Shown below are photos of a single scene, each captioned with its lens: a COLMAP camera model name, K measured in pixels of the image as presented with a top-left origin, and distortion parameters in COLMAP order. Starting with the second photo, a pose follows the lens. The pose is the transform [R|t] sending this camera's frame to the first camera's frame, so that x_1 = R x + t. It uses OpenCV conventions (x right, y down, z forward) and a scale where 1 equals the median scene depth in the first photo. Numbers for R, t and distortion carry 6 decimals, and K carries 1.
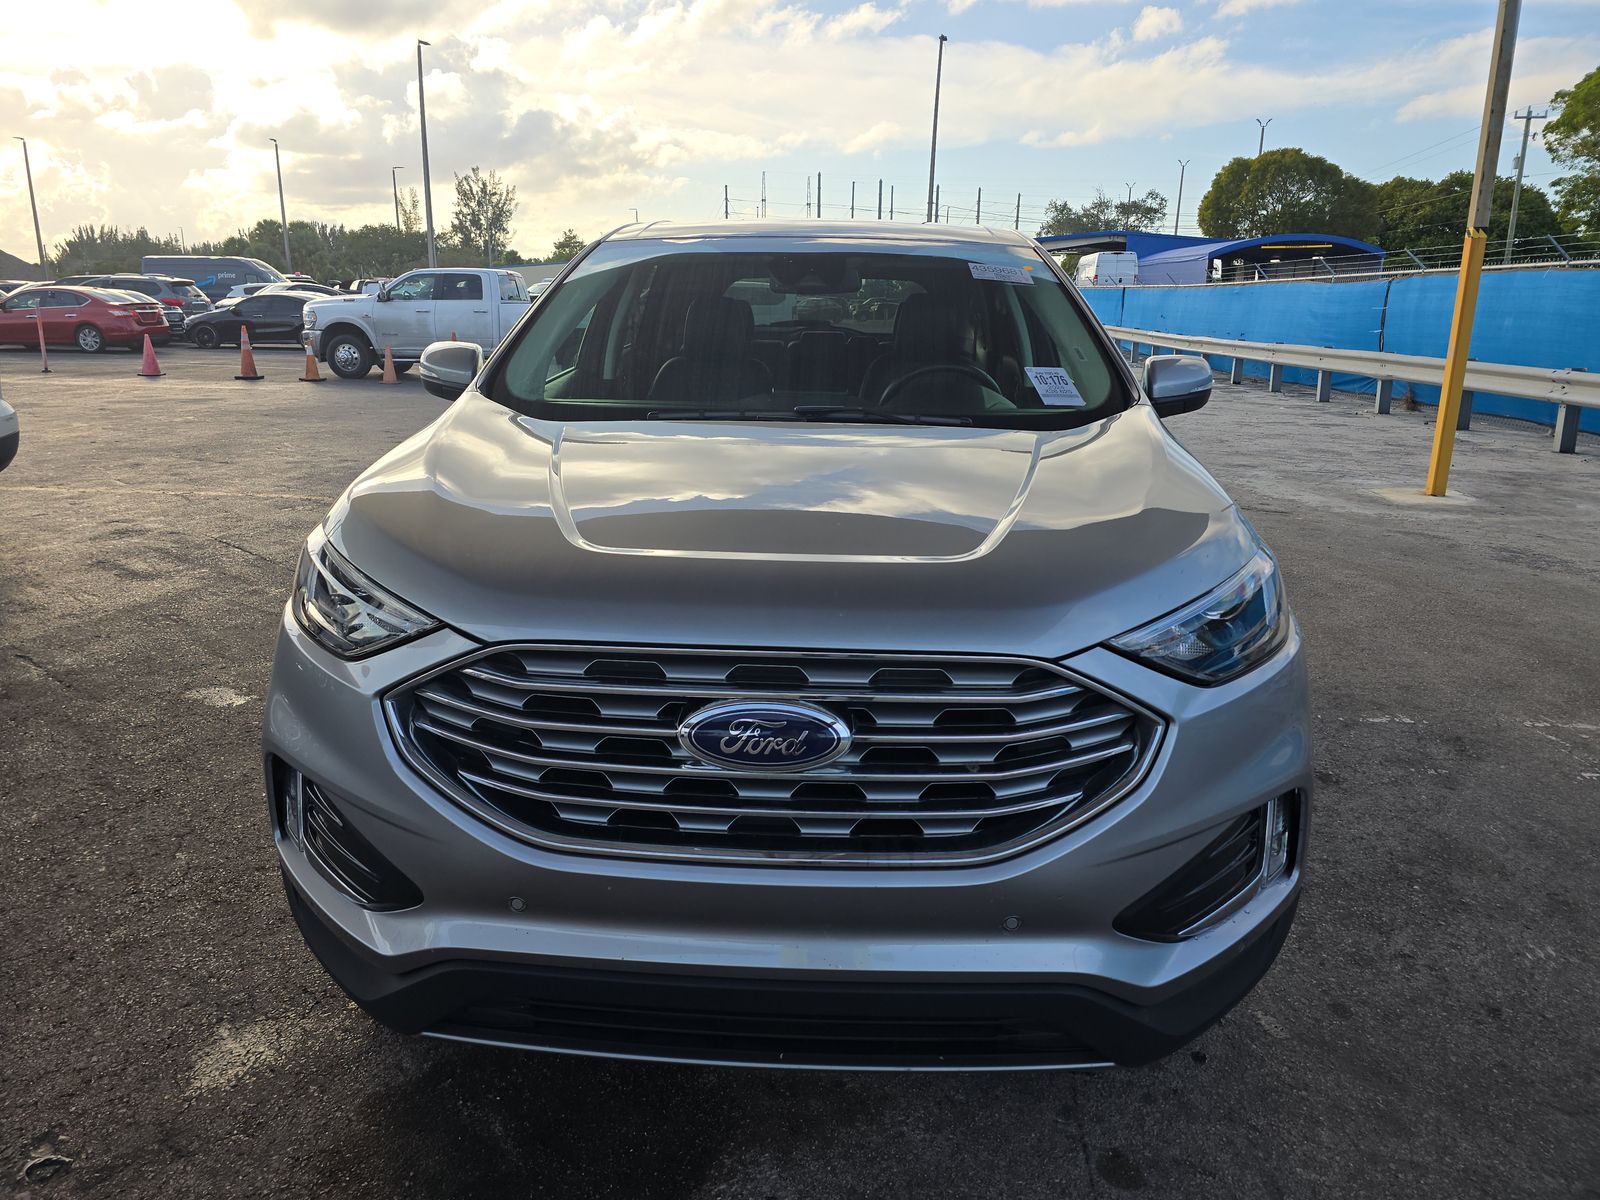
lens RADIAL K [[1103.6, 0, 800.4], [0, 1103.6, 587.3], [0, 0, 1]] dist [0.005832, 0.000362]
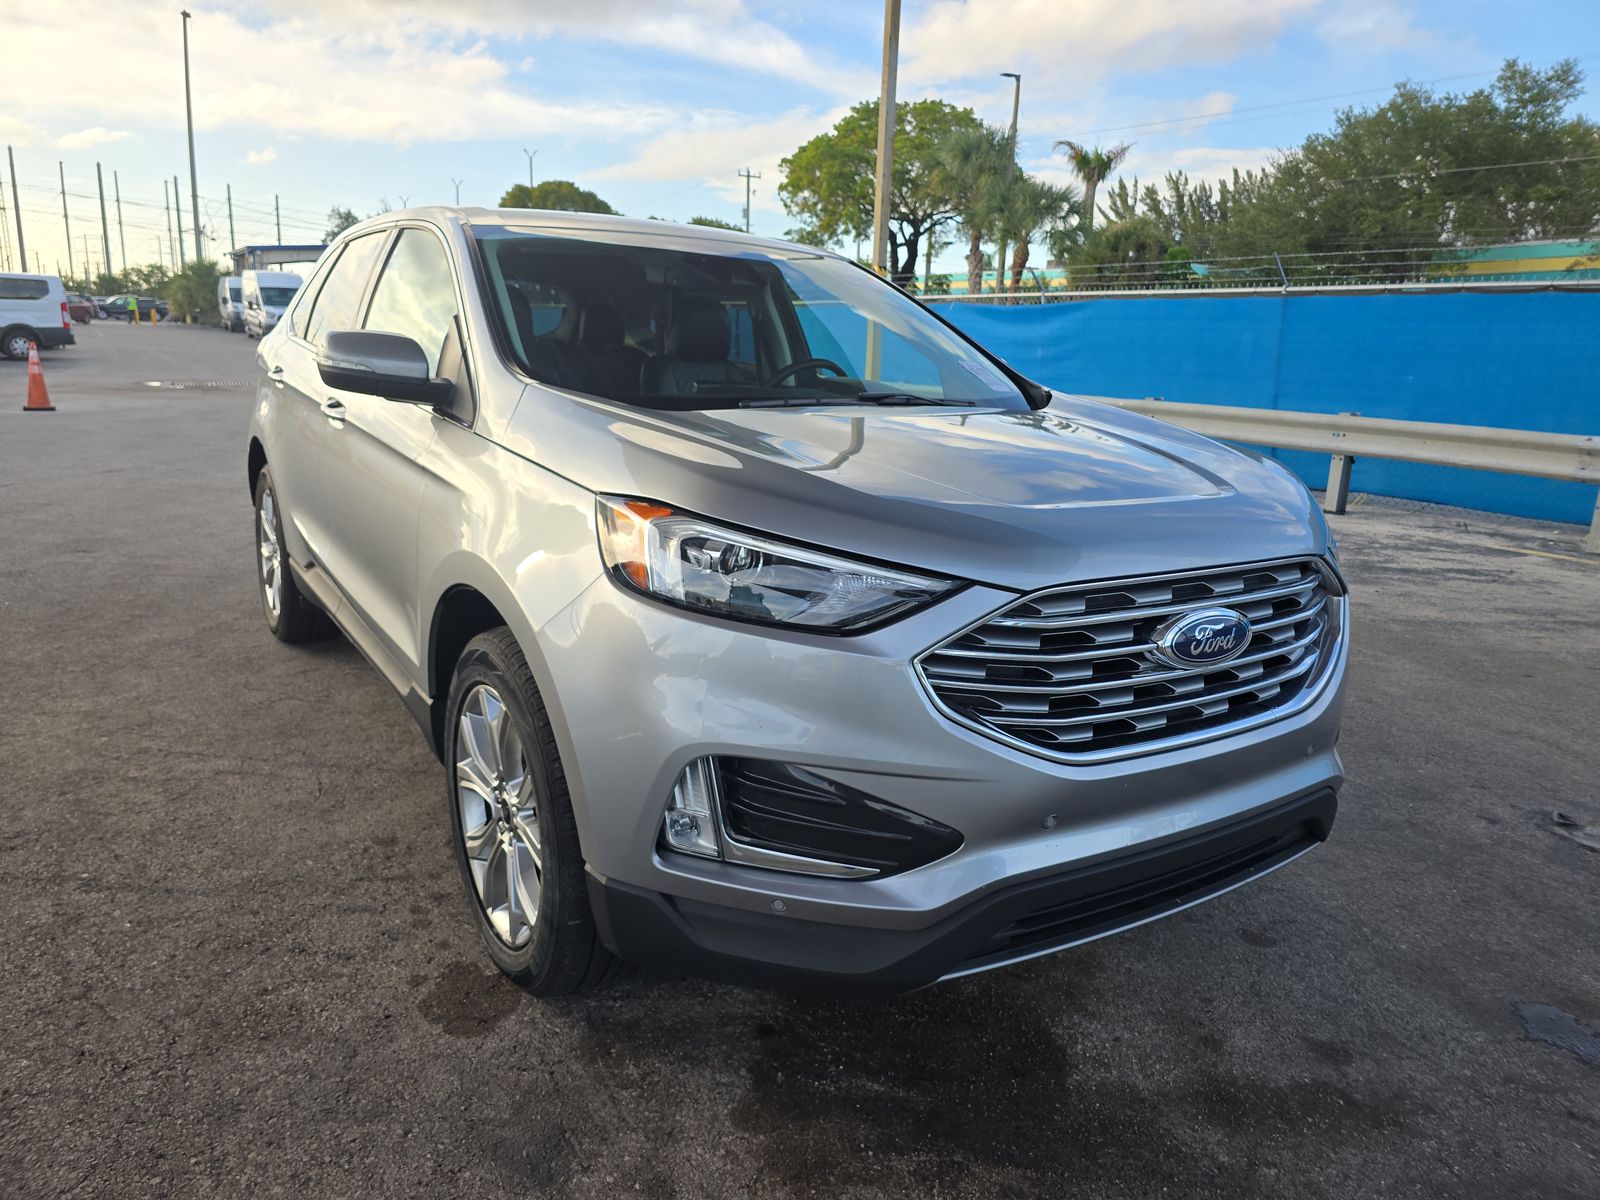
lens RADIAL K [[1072.7, 0, 798.4], [0, 1072.7, 583.5], [0, 0, 1]] dist [0.071088, -0.072512]
pose [[0.819993, -0.108116, 0.562070, -0.835246], [0.114844, 0.993106, 0.023484, -0.007253], [-0.560734, 0.045293, 0.826756, 0.177924]]
